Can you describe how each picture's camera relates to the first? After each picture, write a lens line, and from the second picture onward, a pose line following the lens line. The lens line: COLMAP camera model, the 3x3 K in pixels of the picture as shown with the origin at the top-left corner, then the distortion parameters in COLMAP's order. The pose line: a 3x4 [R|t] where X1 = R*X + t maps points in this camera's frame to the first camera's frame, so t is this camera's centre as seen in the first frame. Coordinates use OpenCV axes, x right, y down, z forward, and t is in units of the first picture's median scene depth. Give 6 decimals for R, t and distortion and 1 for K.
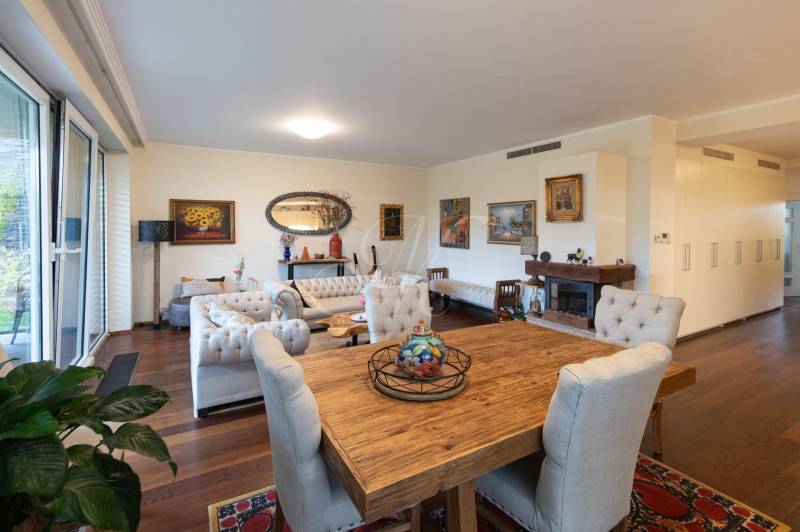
lens RADIAL K [[372.3, 0, 418.2], [0, 372.3, 238.7], [0, 0, 1]] dist [0.001958, 0.000123]
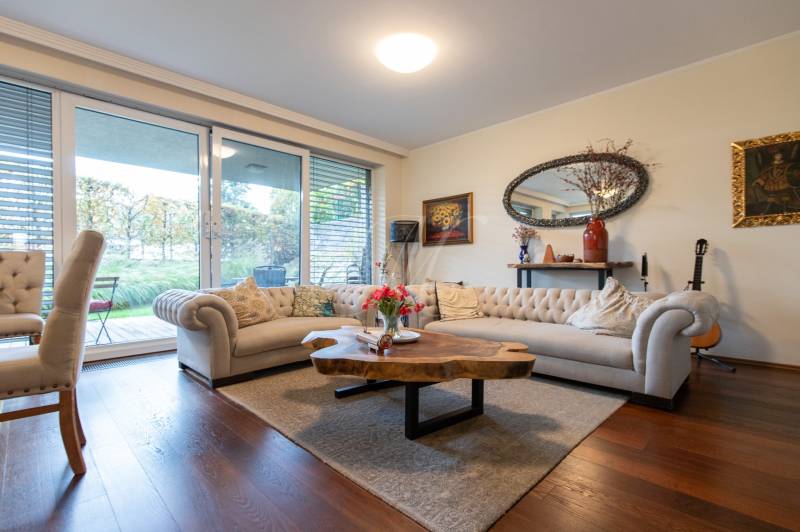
lens RADIAL K [[367.4, 0, 407.6], [0, 367.4, 269.7], [0, 0, 1]] dist [0.003990, 0.000379]
pose [[0.225037, -0.003188, -0.974345, 0.268011], [-0.023678, 0.999681, -0.008739, 0.079681], [0.974062, 0.025037, 0.224890, 0.640198]]
